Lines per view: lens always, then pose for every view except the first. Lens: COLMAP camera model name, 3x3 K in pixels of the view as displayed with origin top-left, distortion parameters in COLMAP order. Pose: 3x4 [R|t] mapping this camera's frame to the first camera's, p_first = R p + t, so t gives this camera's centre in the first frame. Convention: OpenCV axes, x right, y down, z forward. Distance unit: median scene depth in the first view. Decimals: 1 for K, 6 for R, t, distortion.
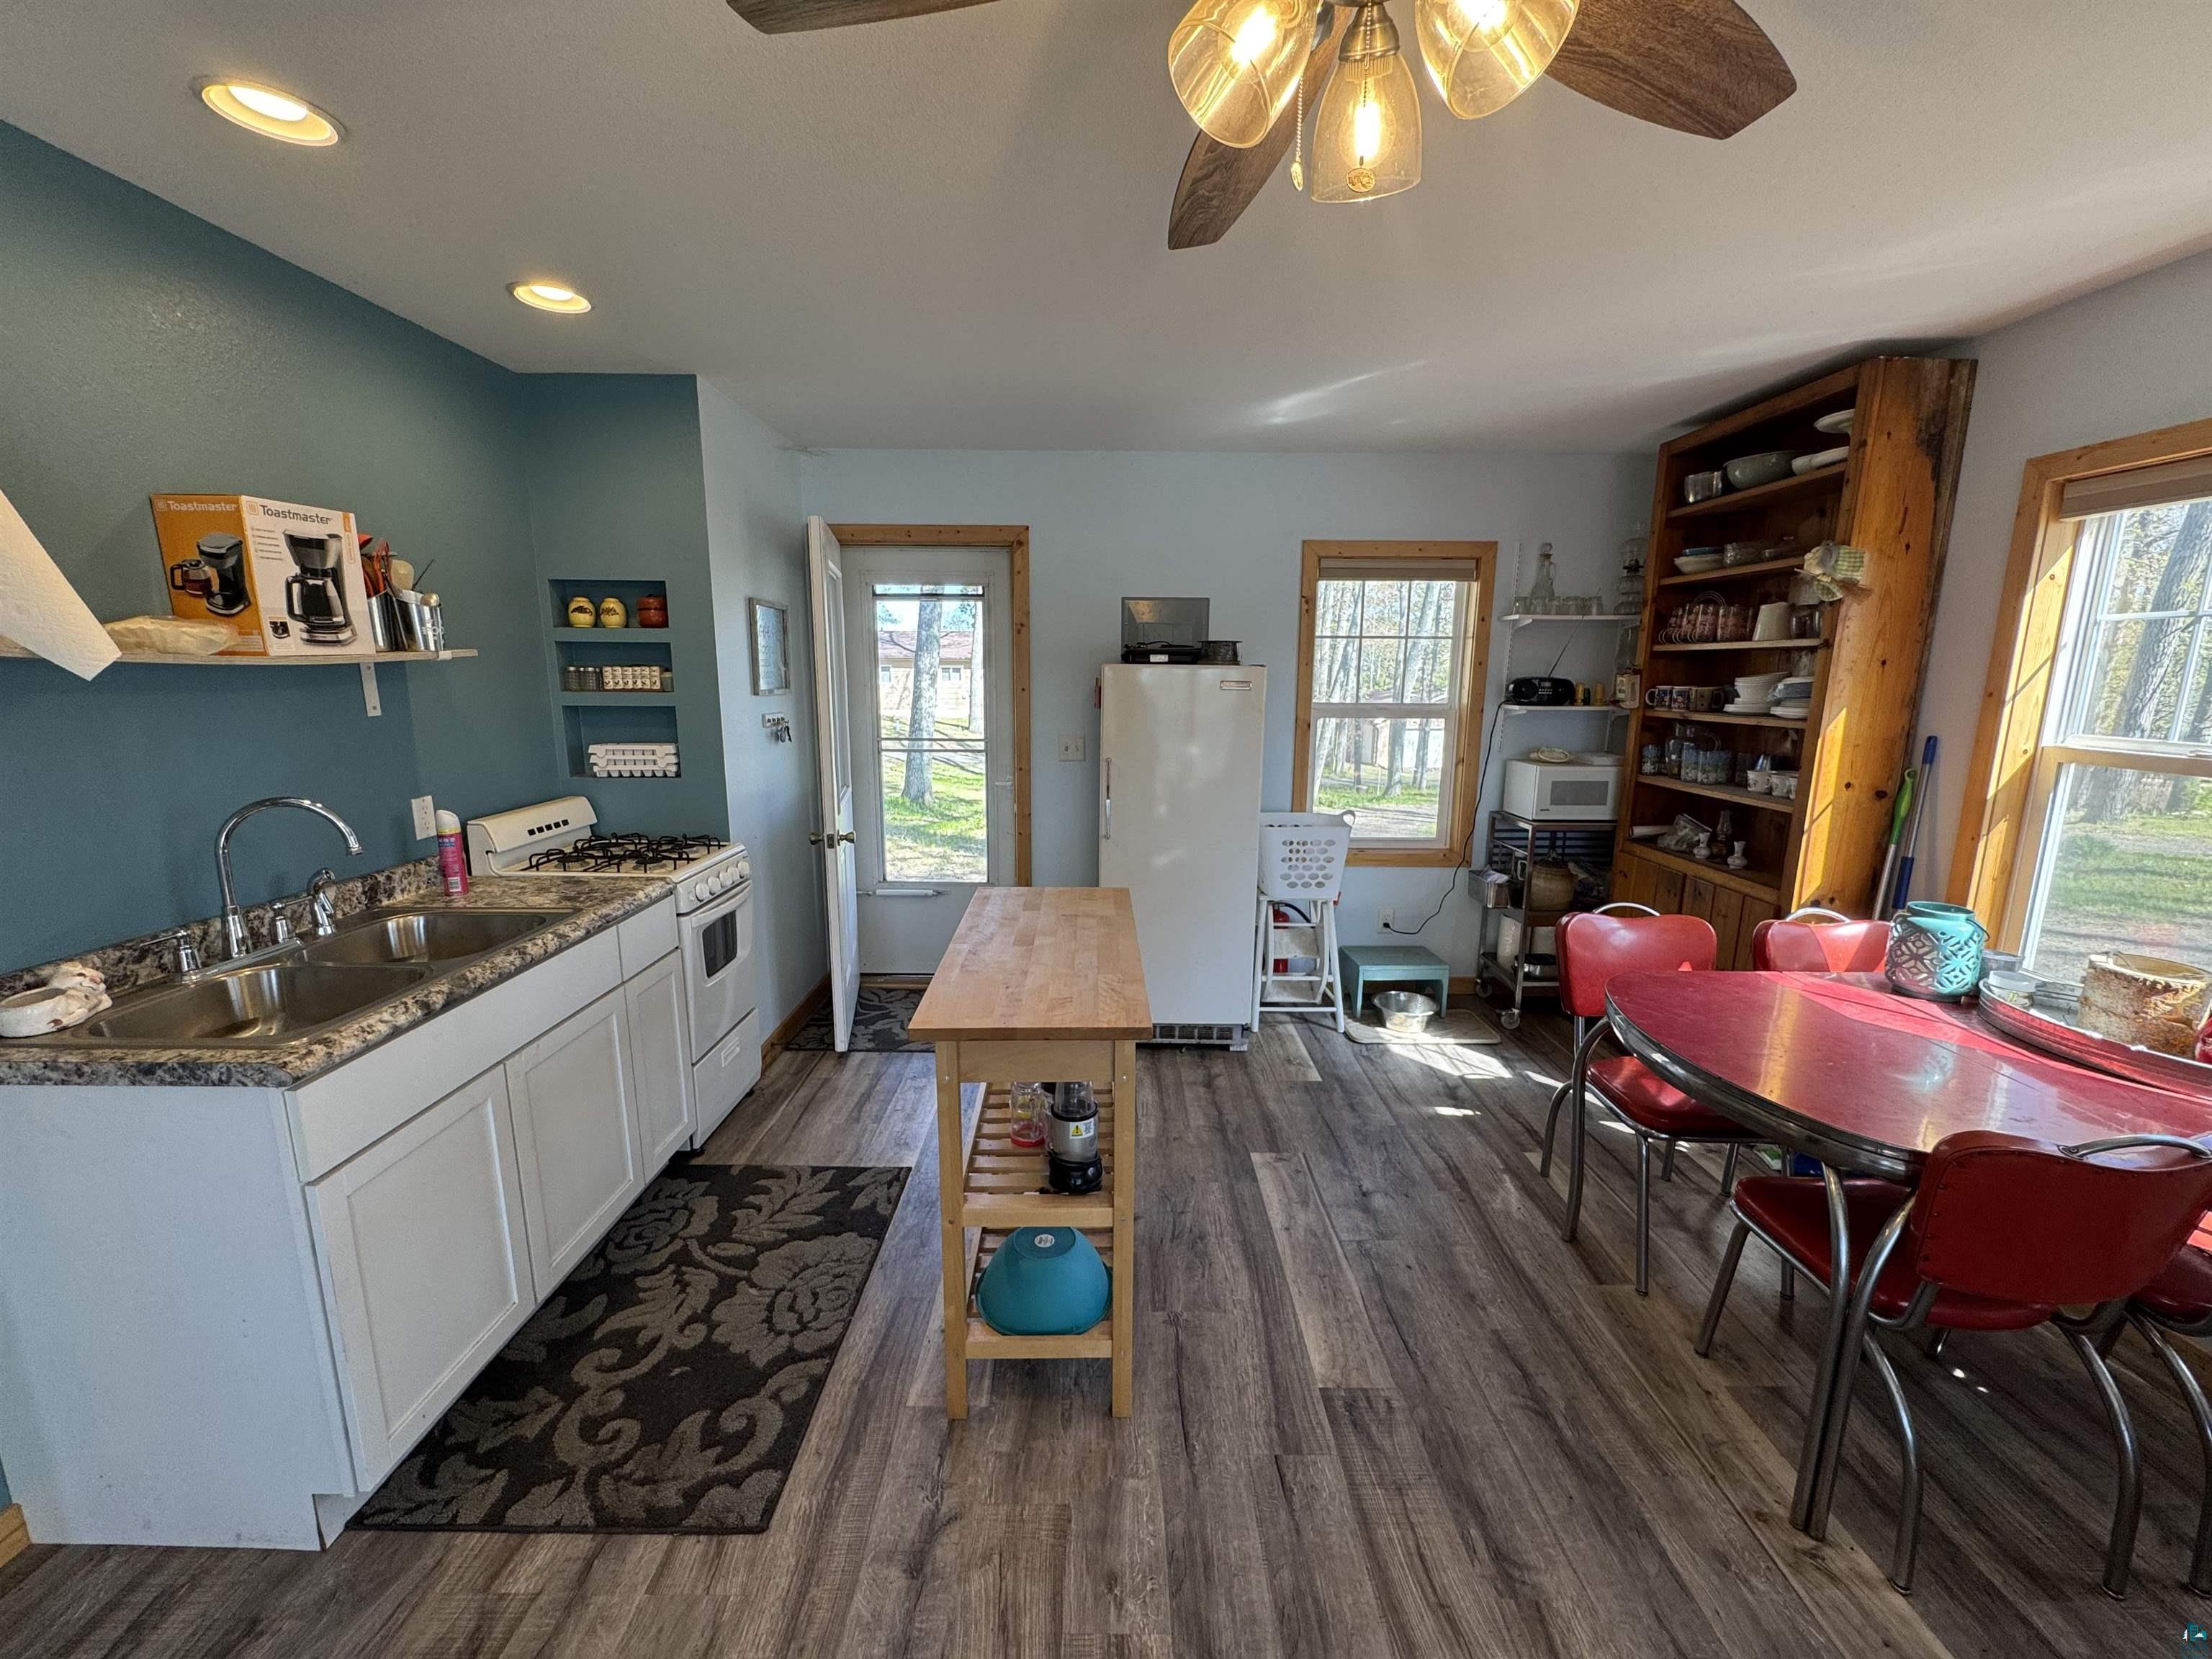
lens RADIAL K [[876.9, 0, 1105.3], [0, 876.9, 828.7], [0, 0, 1]] dist [-0.003563, 0.000591]
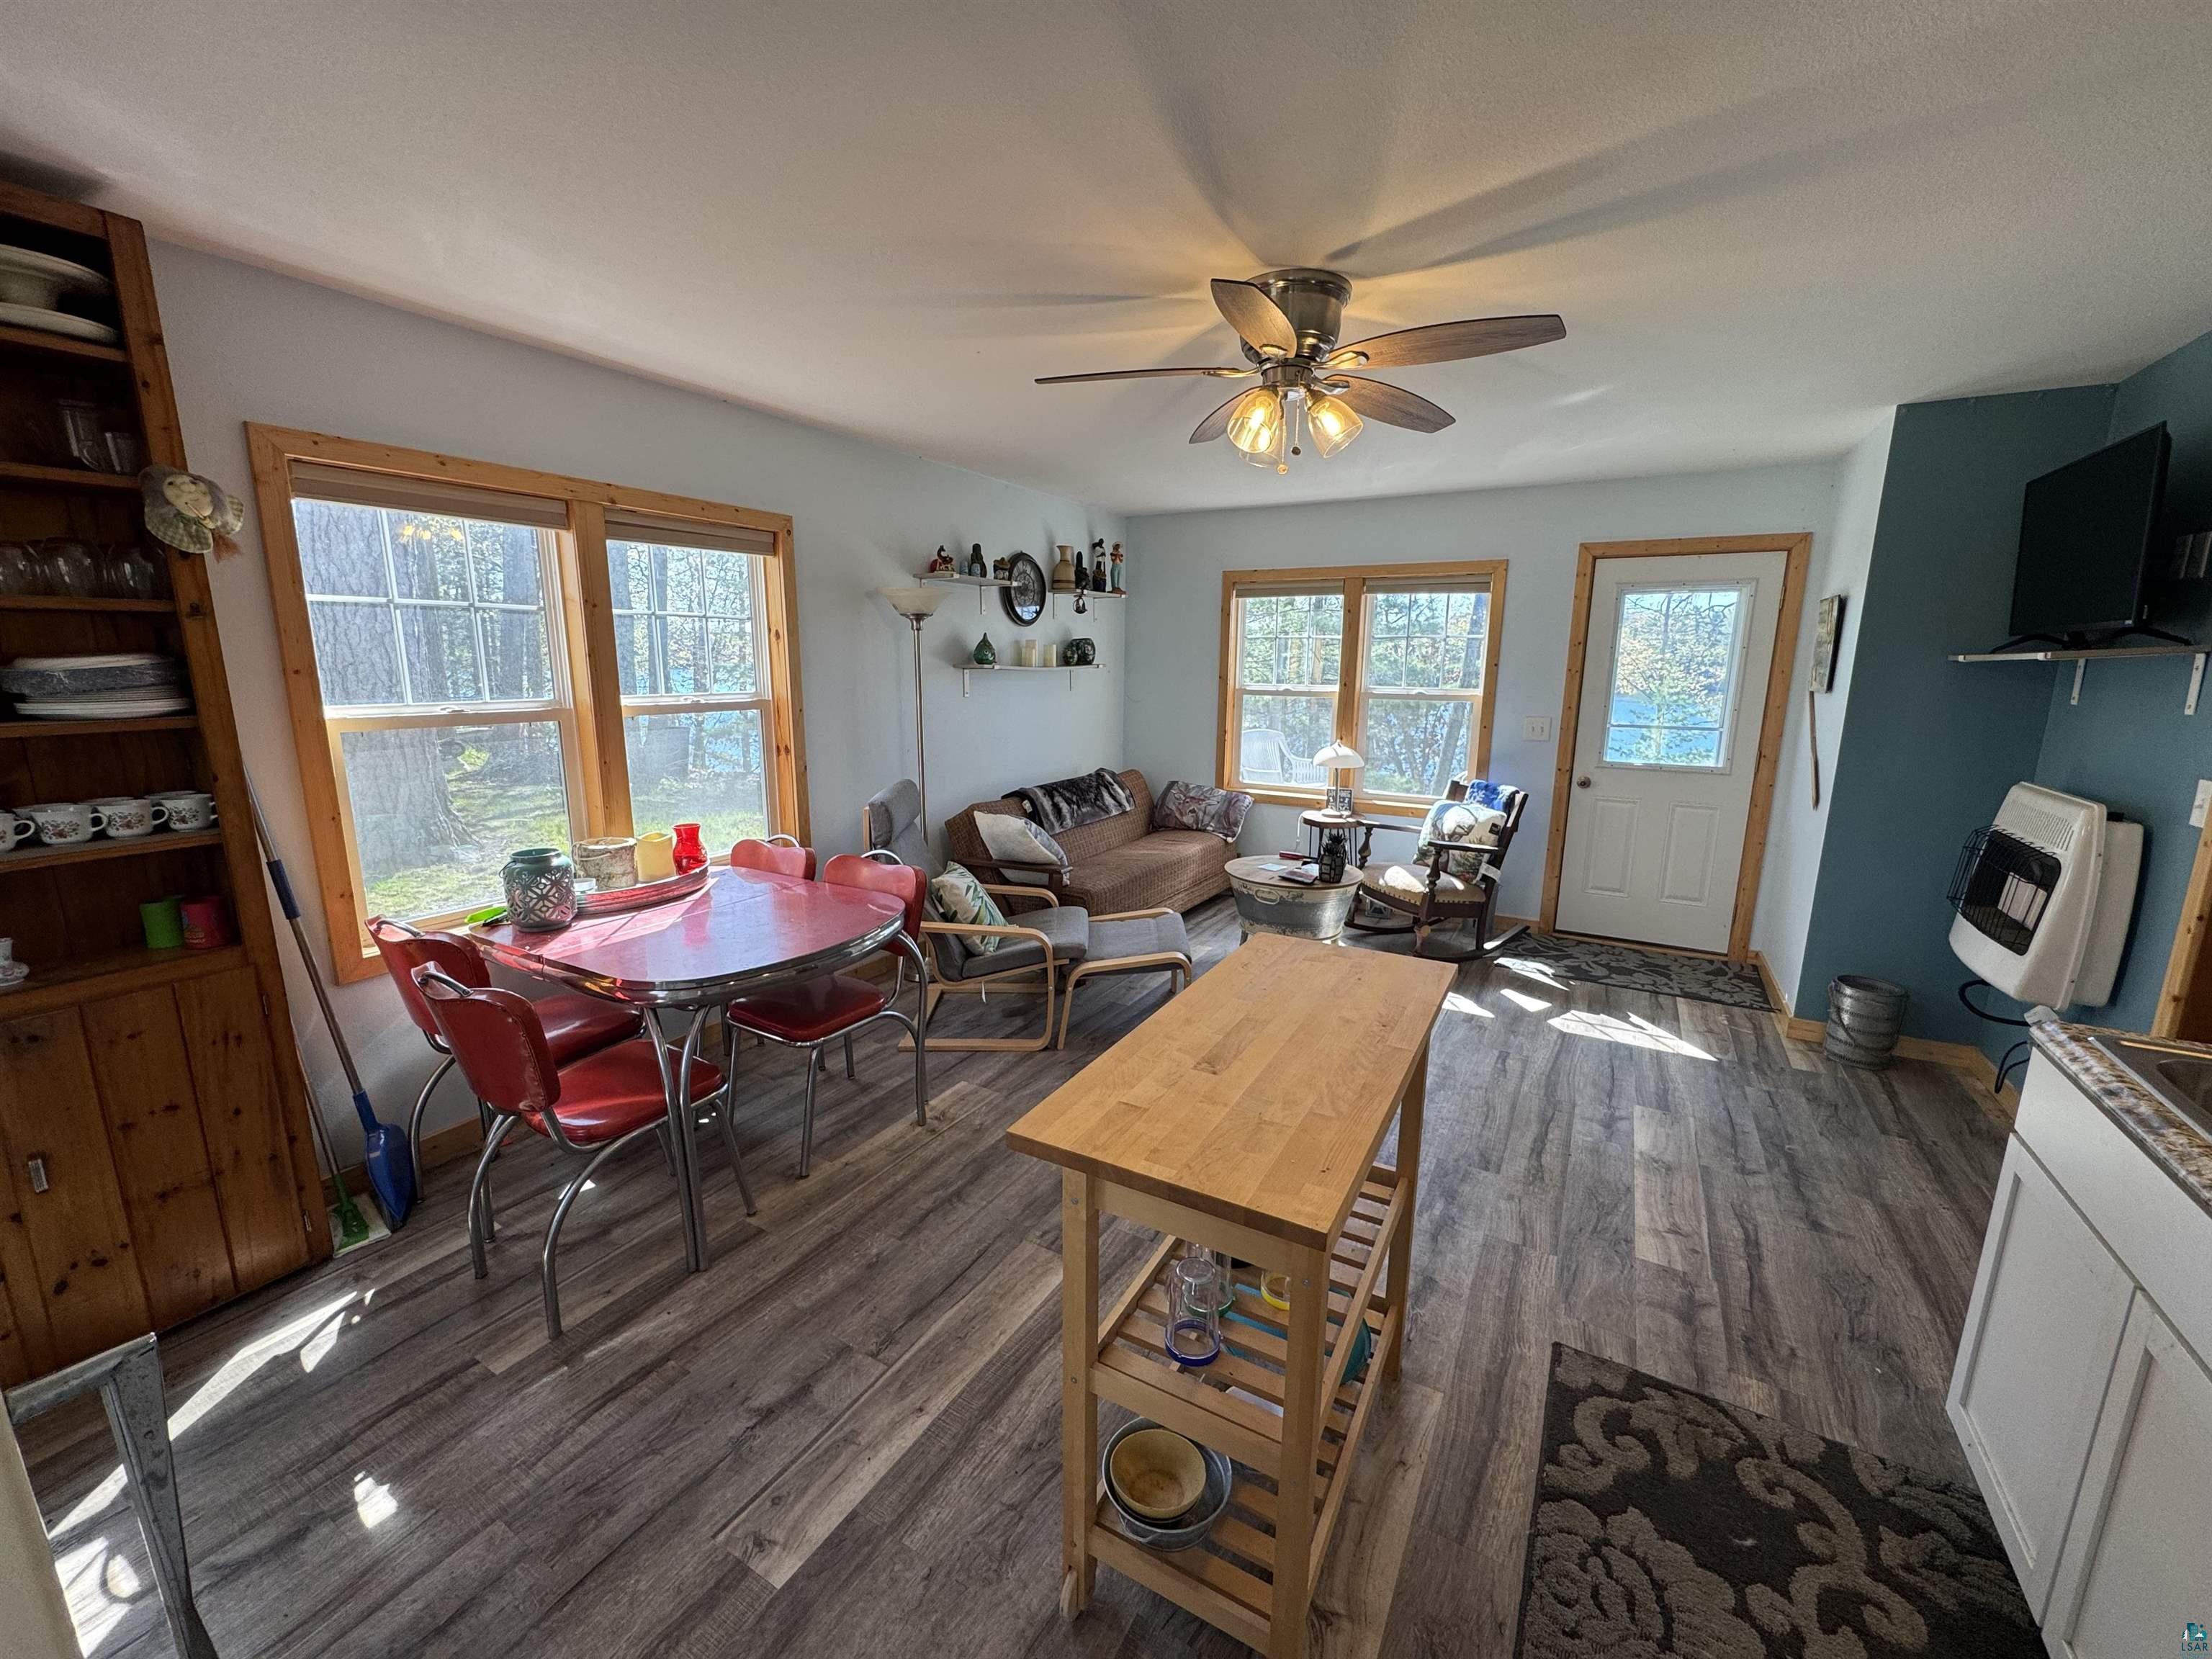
lens RADIAL K [[876.9, 0, 1105.5], [0, 876.9, 828.9], [0, 0, 1]] dist [-0.003563, 0.000591]
pose [[-0.863948, -0.109144, 0.491611, -0.218454], [0.079686, 0.934301, 0.347466, -0.226205], [-0.497236, 0.339367, -0.798490, 1.231979]]
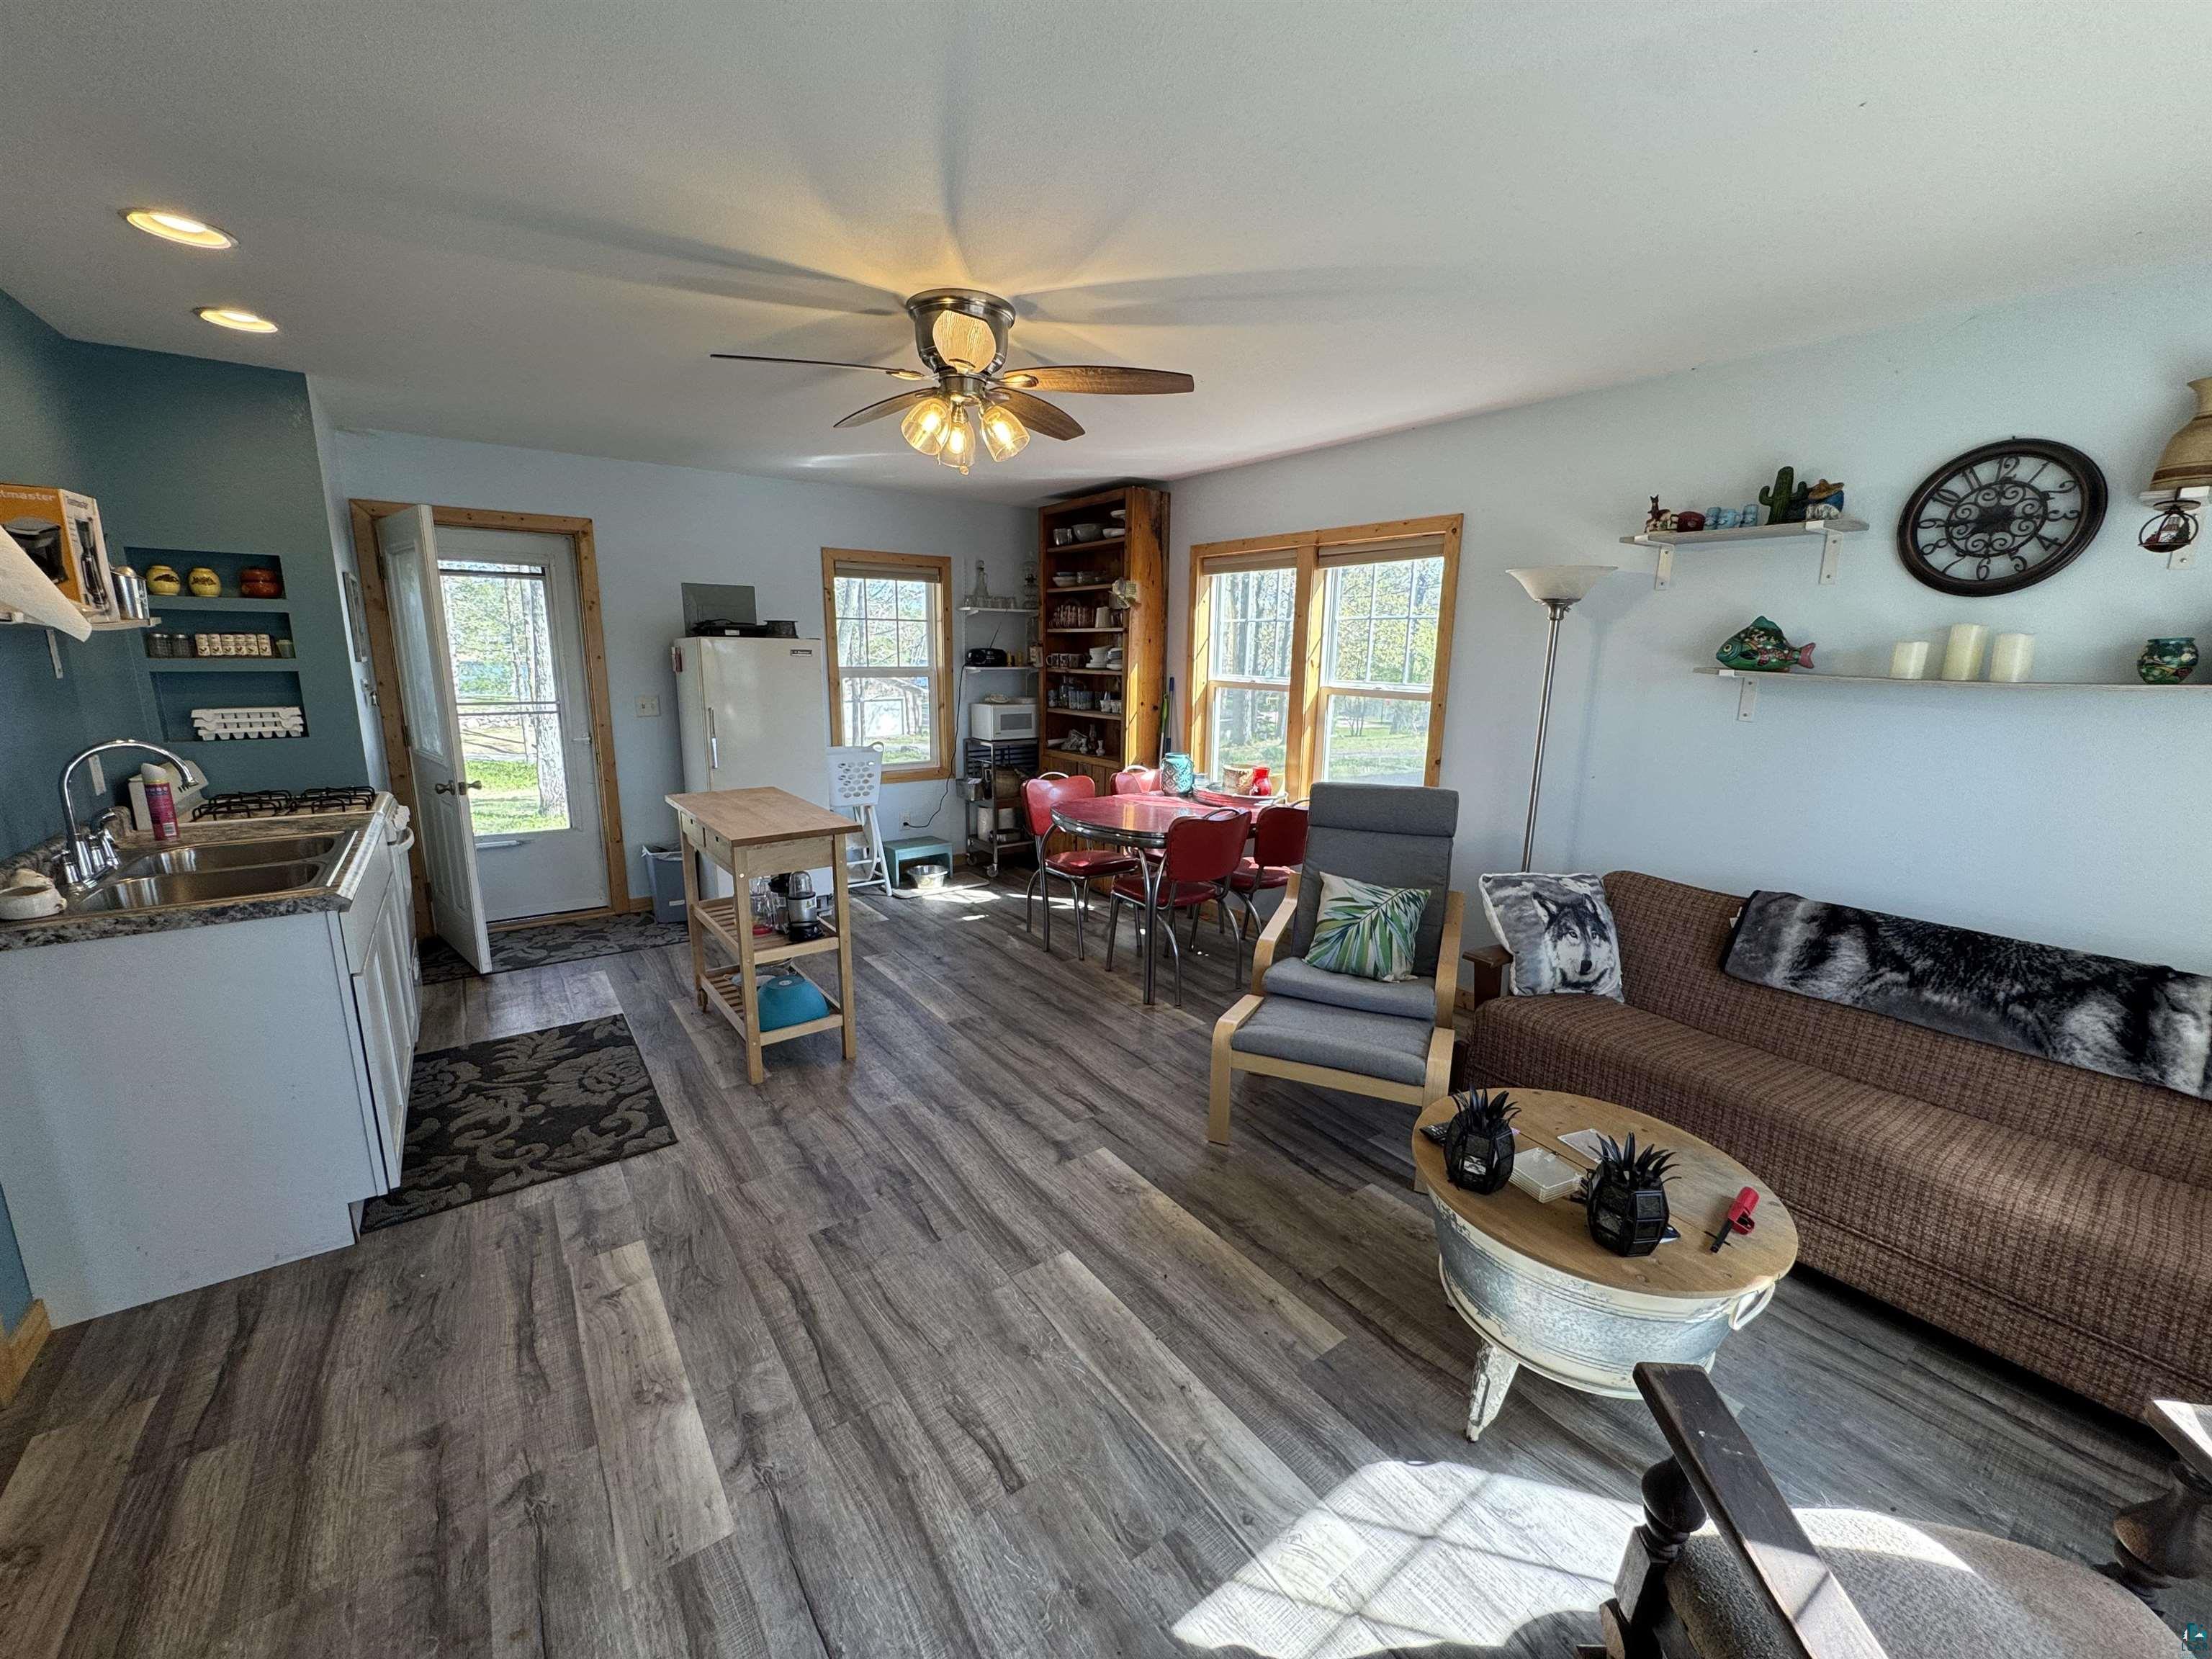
lens RADIAL K [[876.9, 0, 1104.9], [0, 876.9, 829.2], [0, 0, 1]] dist [-0.003563, 0.000591]
pose [[0.806896, -0.115817, 0.579228, -0.377139], [0.099218, 0.993232, 0.060381, 0.101145], [-0.582301, 0.008748, 0.812926, -0.531123]]
